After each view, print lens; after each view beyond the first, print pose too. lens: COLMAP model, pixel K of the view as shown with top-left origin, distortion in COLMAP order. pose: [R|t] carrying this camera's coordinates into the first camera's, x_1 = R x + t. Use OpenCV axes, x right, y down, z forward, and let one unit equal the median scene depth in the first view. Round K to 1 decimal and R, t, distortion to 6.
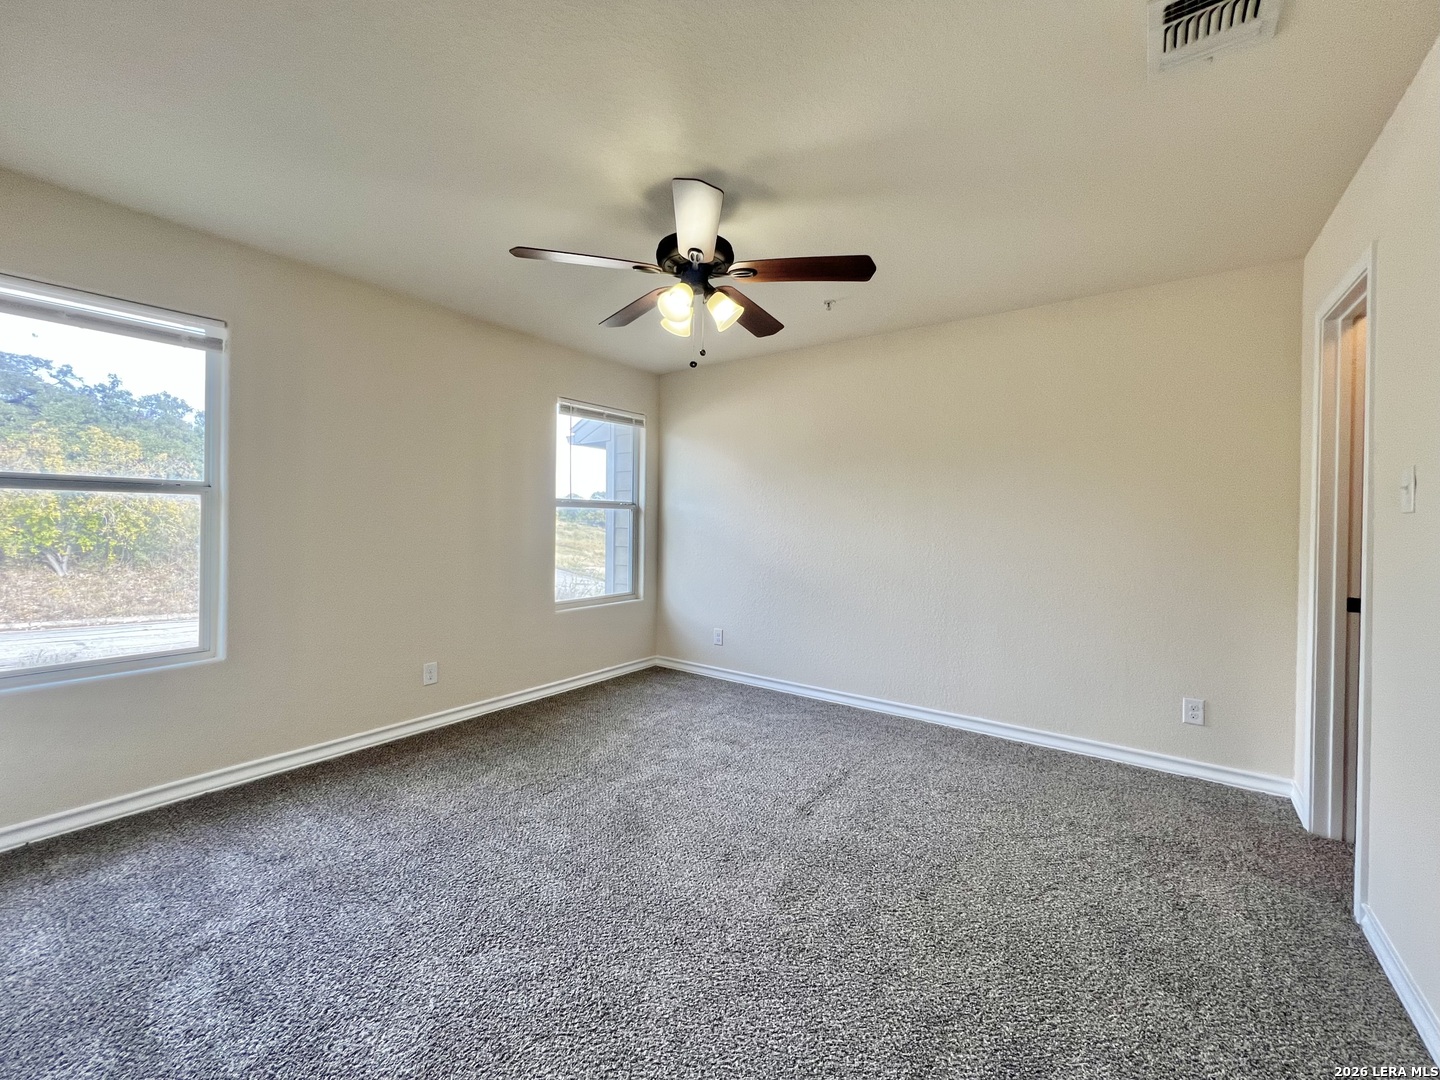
lens RADIAL K [[582.4, 0, 712.7], [0, 582.4, 523.5], [0, 0, 1]] dist [0.000009, -0.000057]
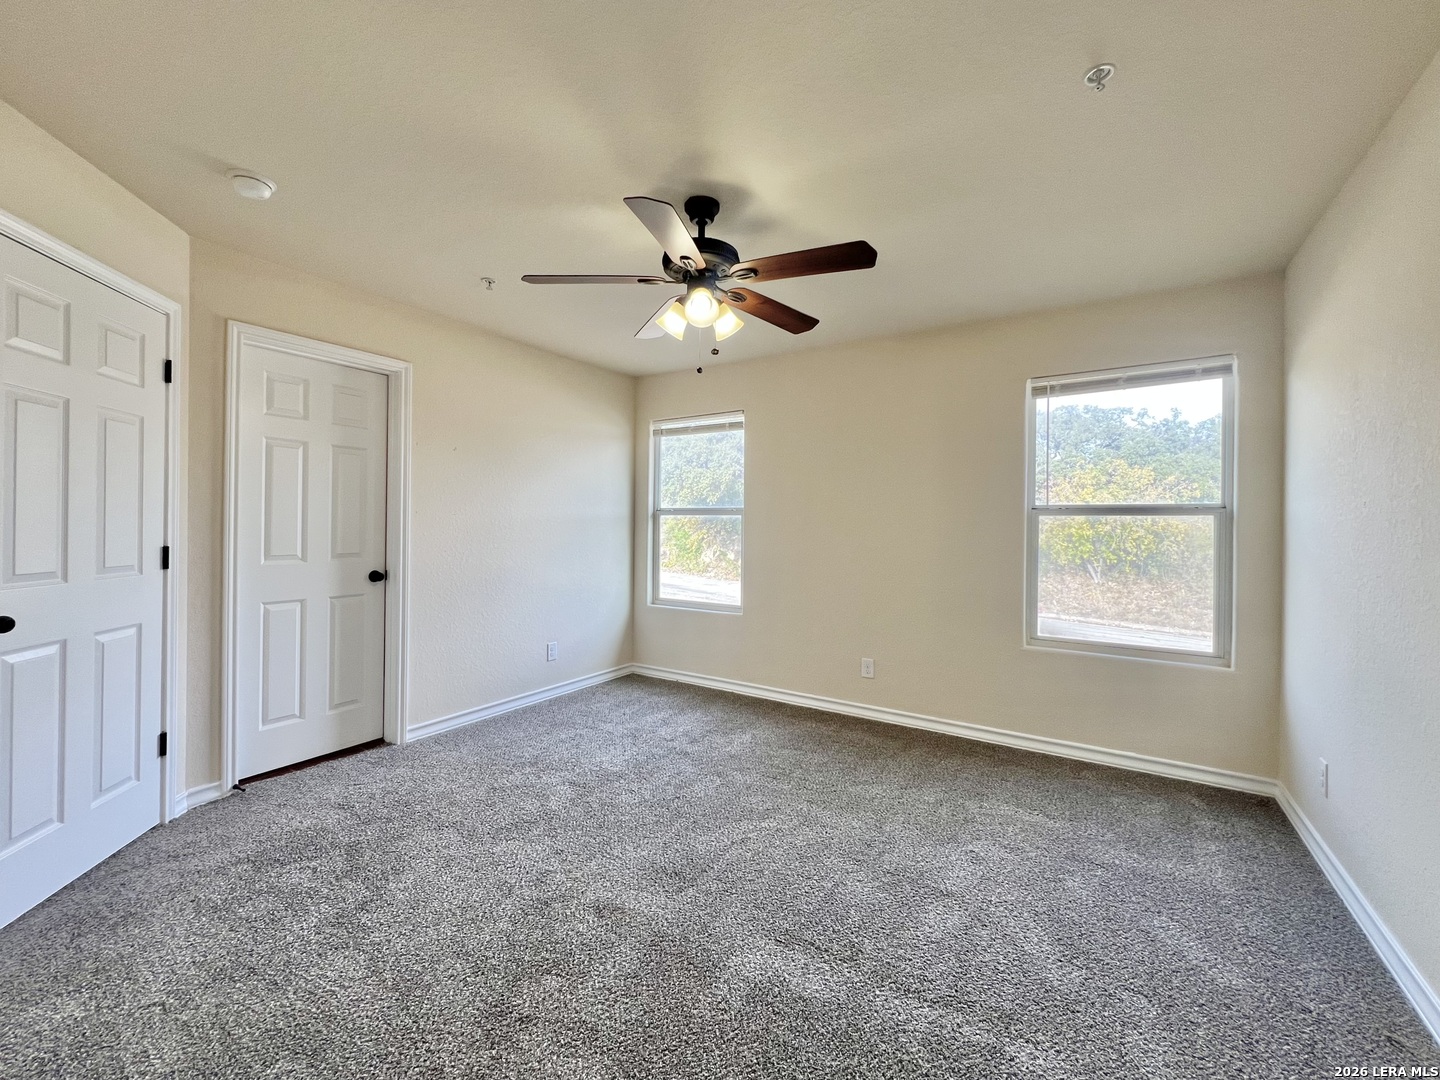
lens RADIAL K [[606.3, 0, 719.7], [0, 606.3, 528.8], [0, 0, 1]] dist [-0.002123, 0.000177]
pose [[0.048196, -0.008746, -0.998800, 0.141797], [-0.017147, 0.999807, -0.009582, 0.001262], [0.998691, 0.017588, 0.048036, 0.139321]]
